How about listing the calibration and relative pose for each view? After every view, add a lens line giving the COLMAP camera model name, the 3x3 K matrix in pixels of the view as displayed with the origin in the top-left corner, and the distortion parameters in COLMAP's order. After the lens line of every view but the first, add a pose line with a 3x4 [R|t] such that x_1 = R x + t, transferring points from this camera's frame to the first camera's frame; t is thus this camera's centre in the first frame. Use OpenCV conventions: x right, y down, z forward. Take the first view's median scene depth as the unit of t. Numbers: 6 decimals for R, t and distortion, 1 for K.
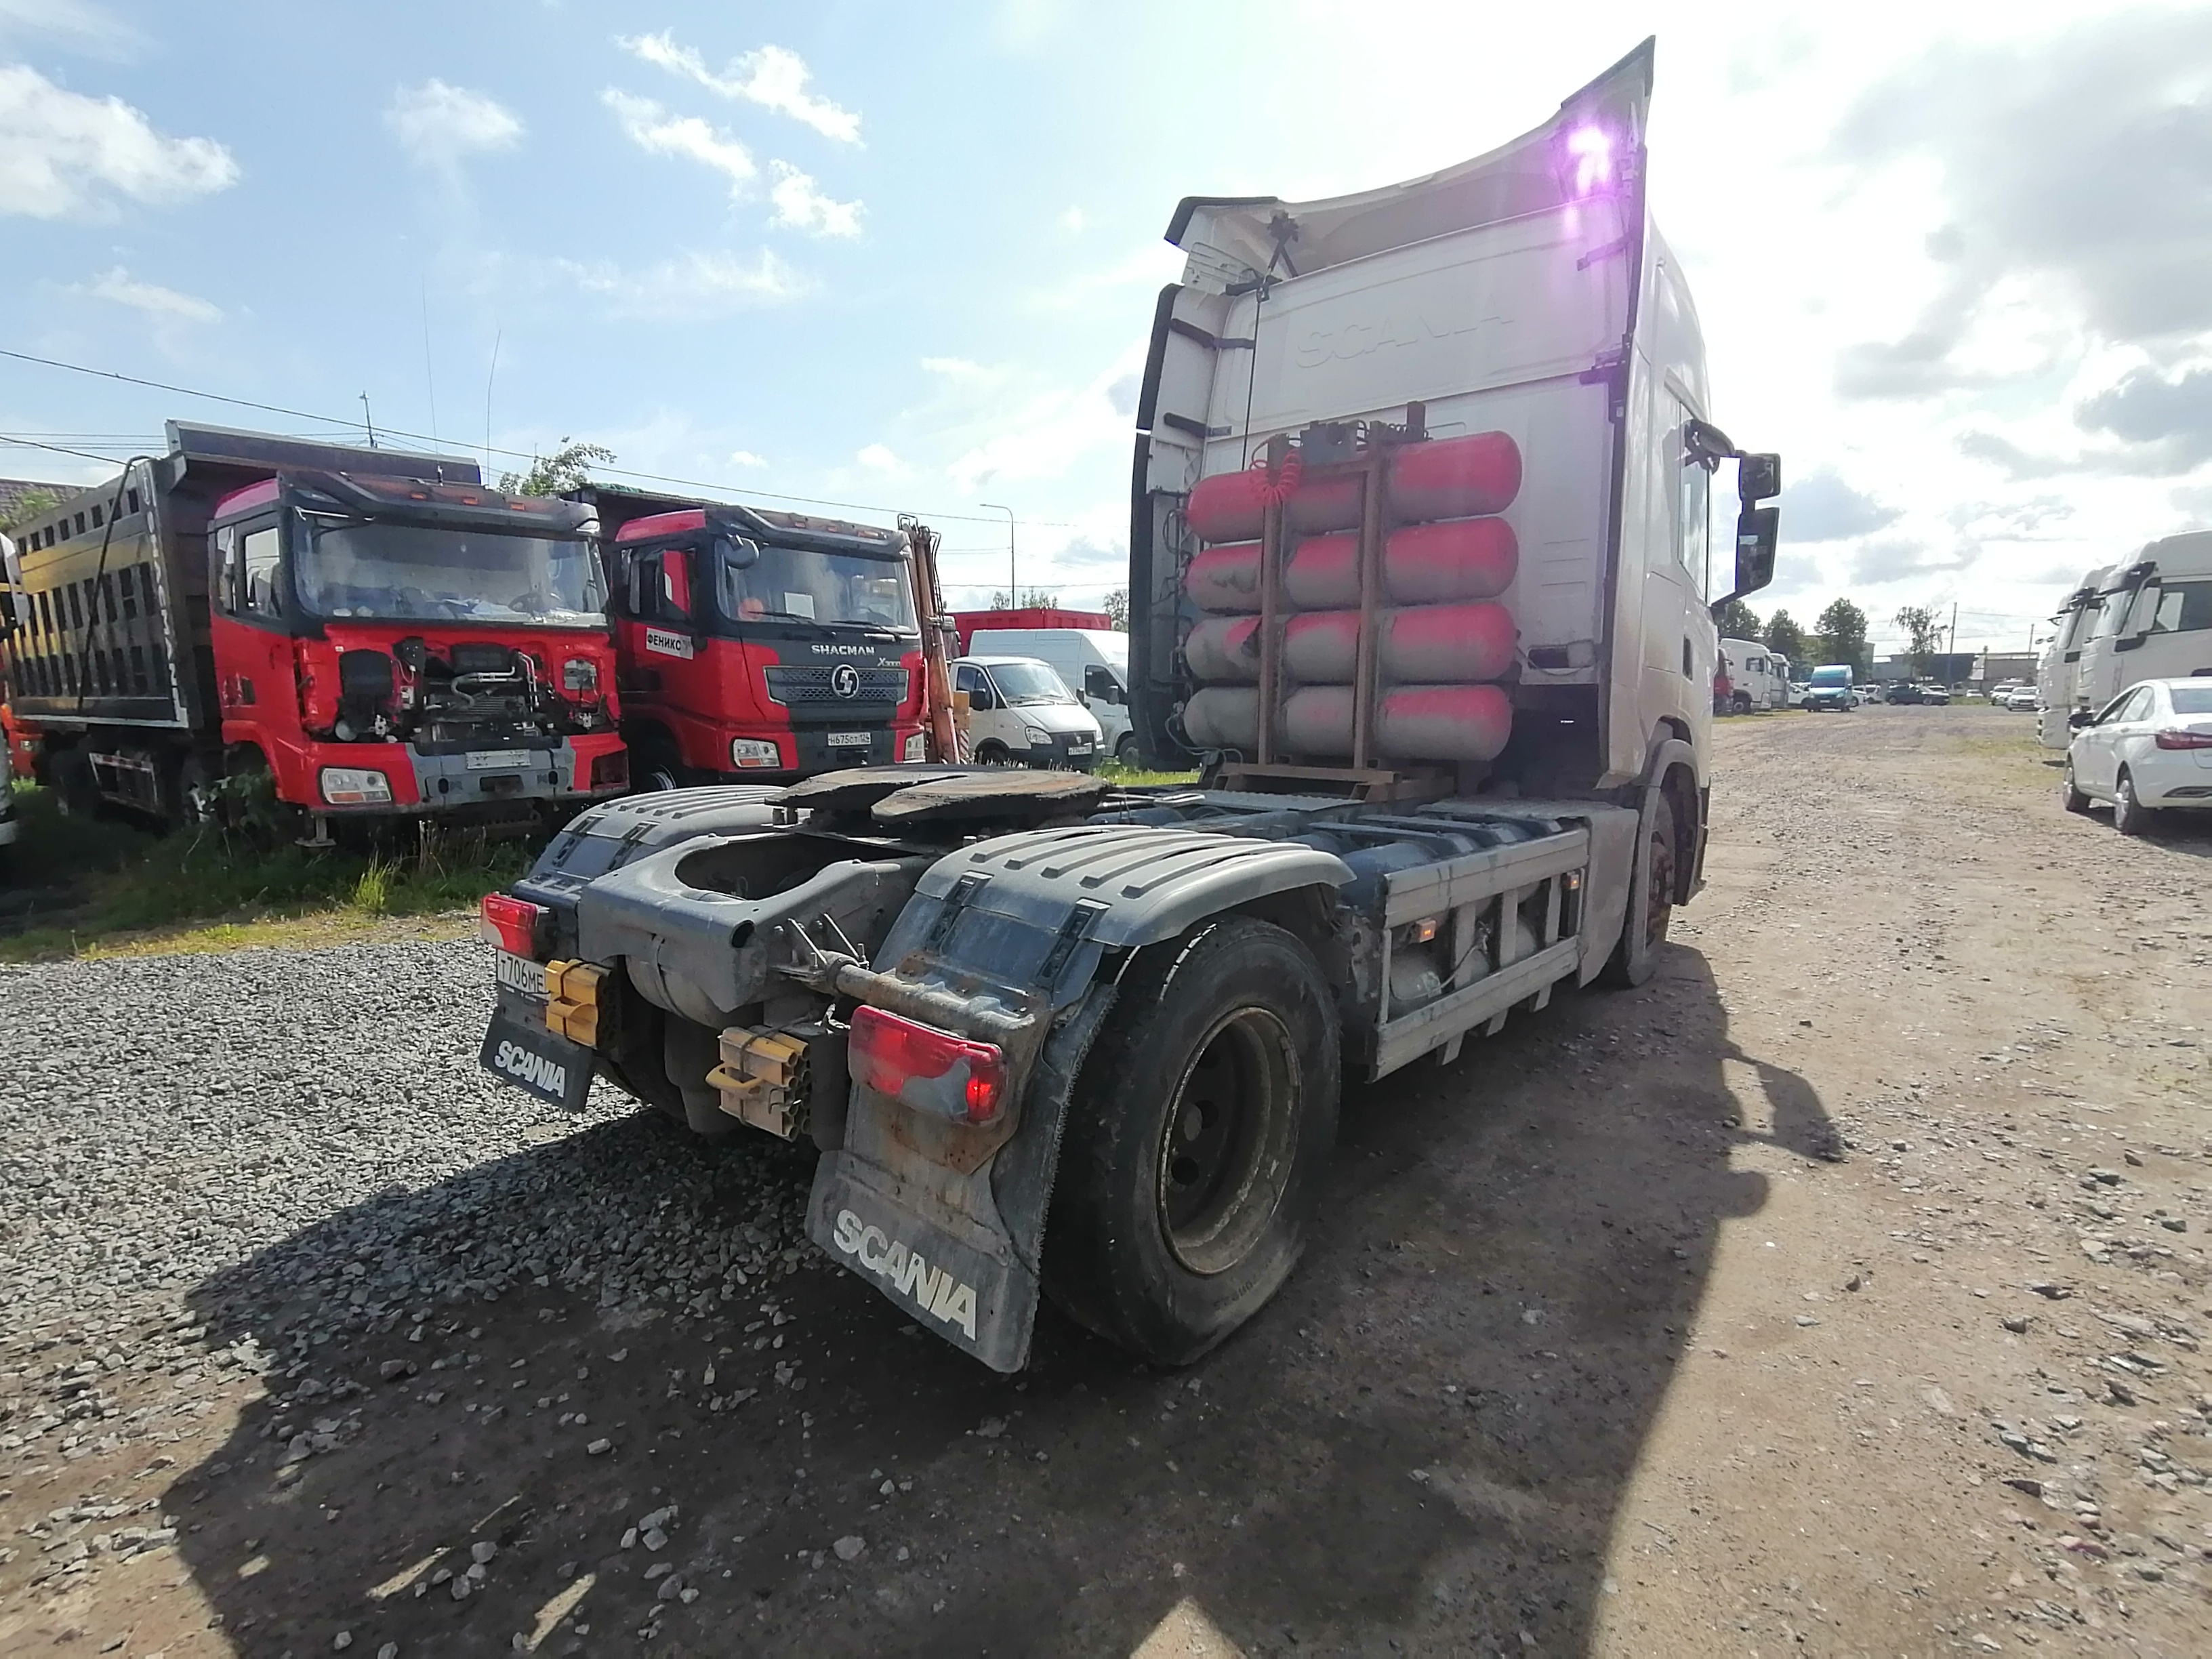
lens RADIAL K [[1126.1, 0, 1072.9], [0, 1126.1, 874.5], [0, 0, 1]] dist [-0.002000, -0.003652]
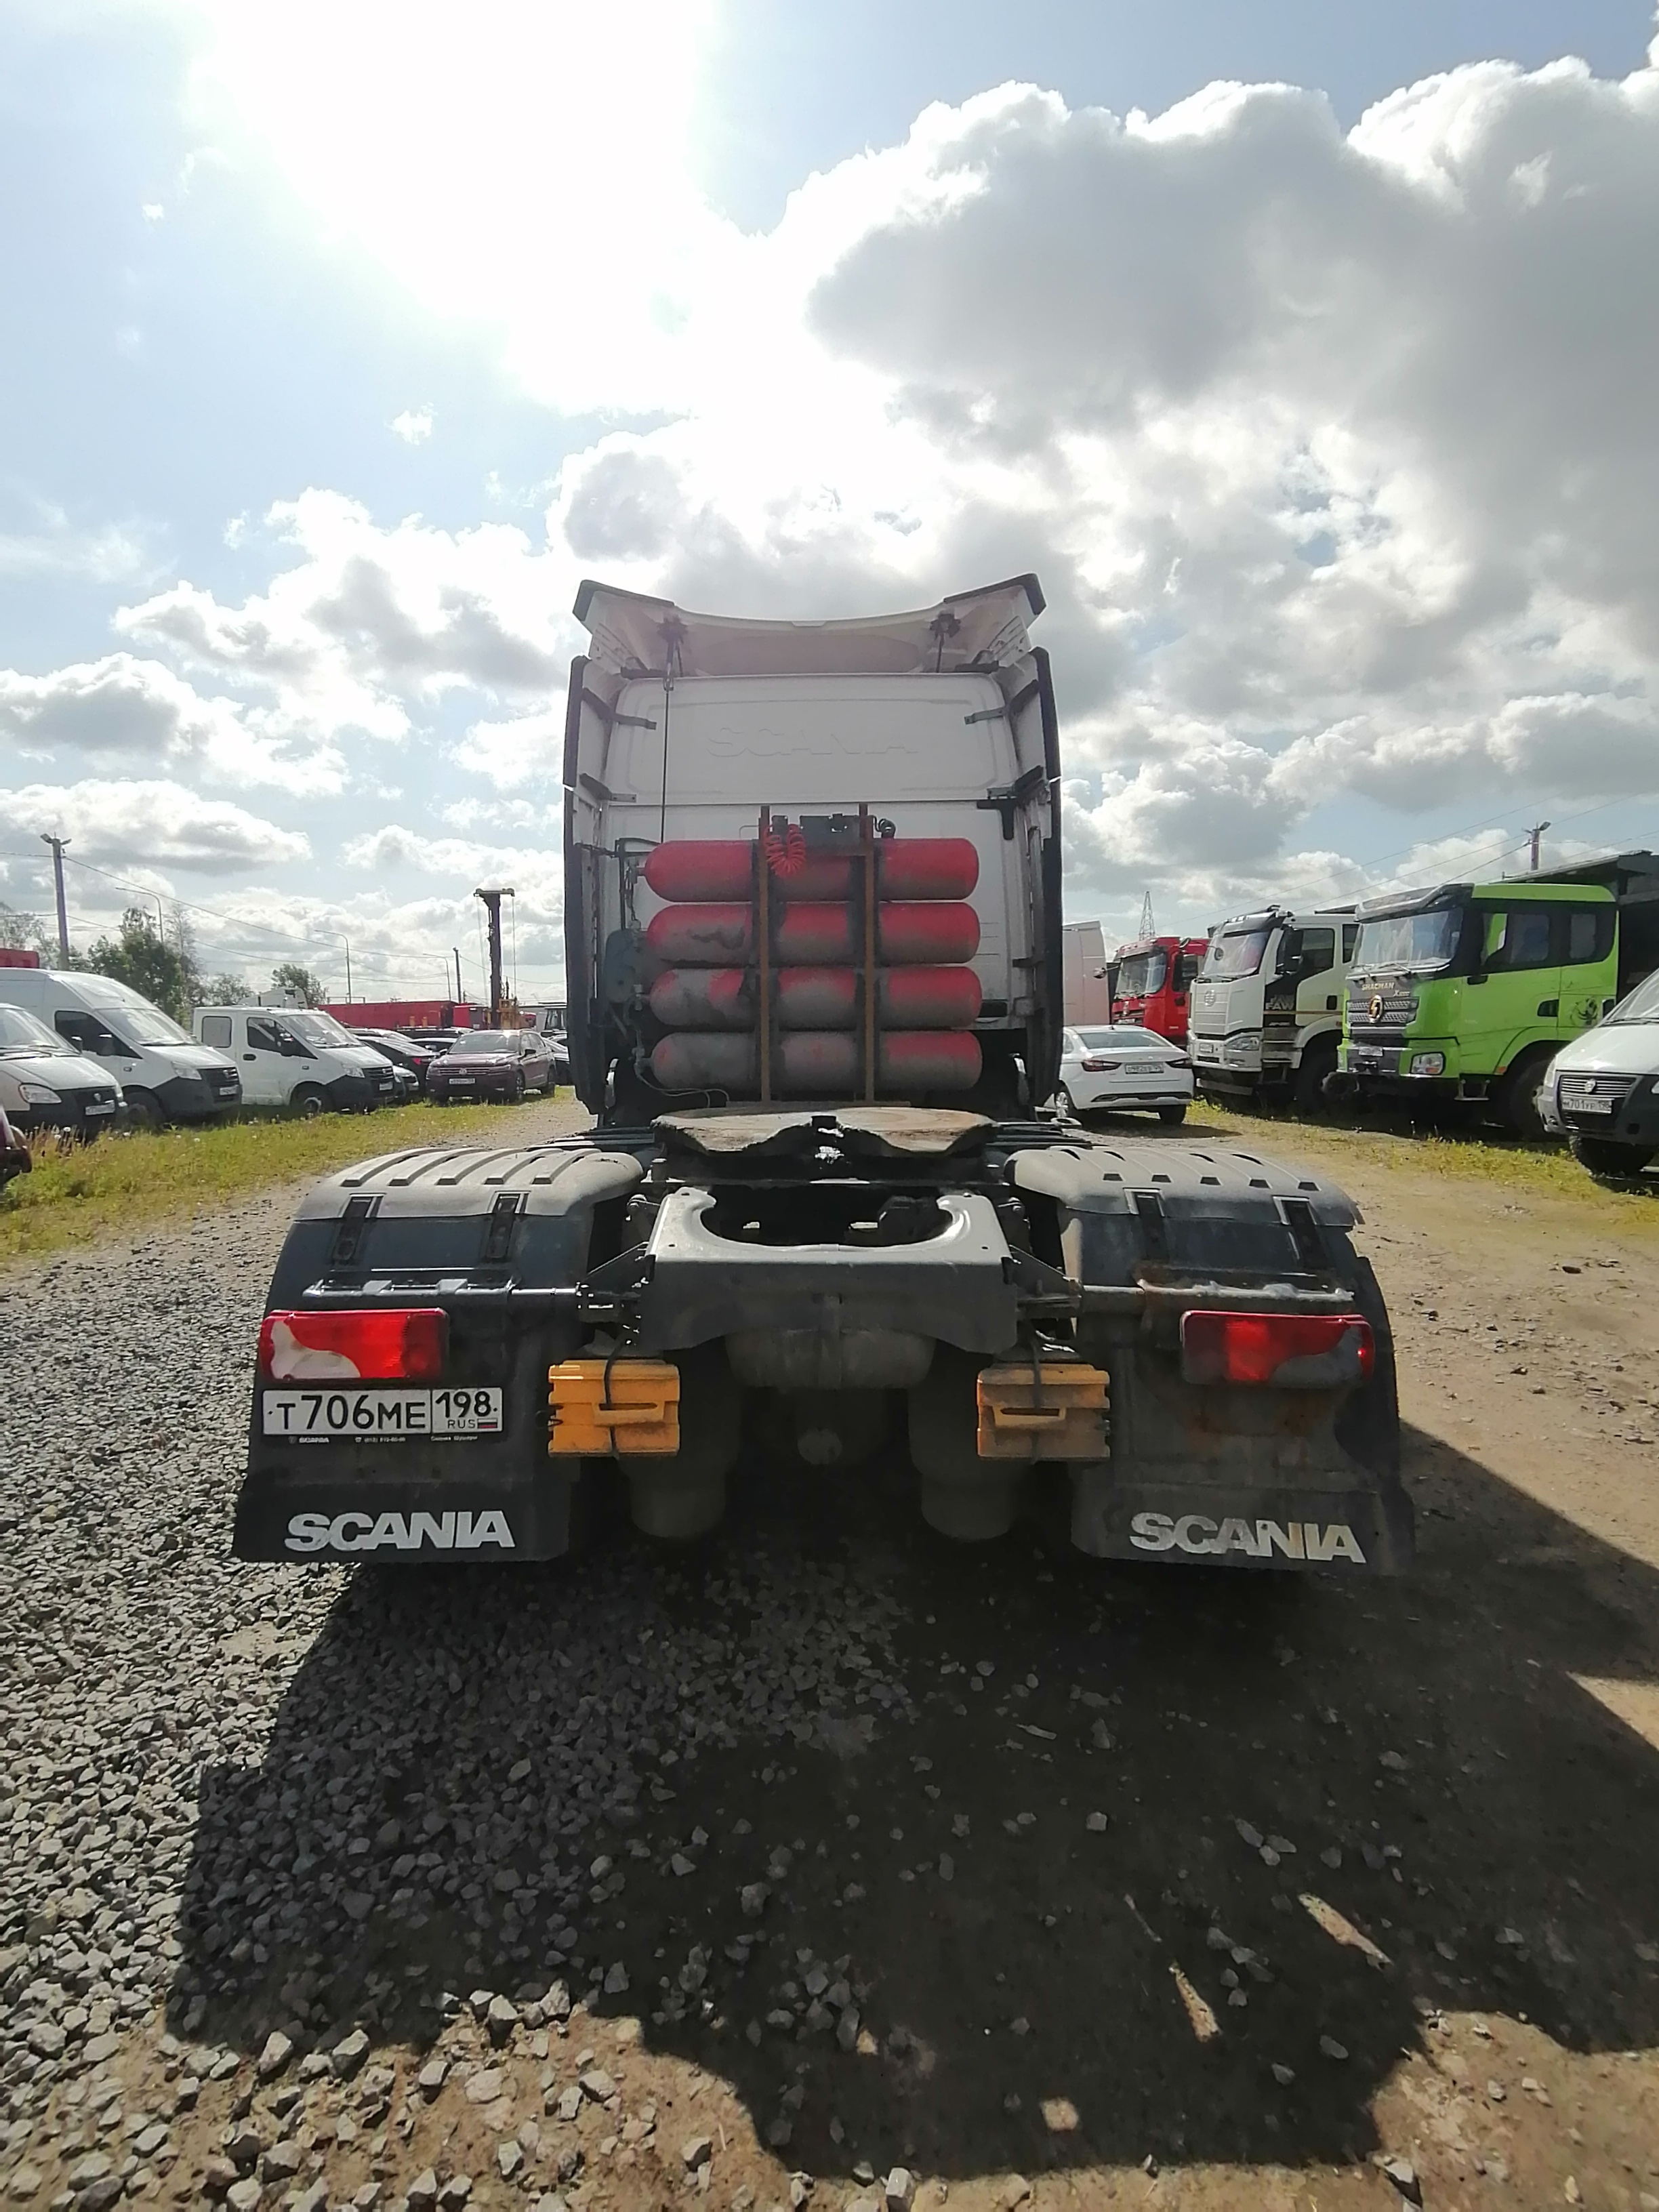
lens RADIAL K [[1070.9, 0, 829.9], [0, 1070.9, 1110.4], [0, 0, 1]] dist [-0.014326, 0.000627]
pose [[0.775389, -0.047826, 0.629670, -0.510267], [0.106822, 0.992692, -0.056144, -0.028114], [-0.622384, 0.110796, 0.774831, 0.171307]]
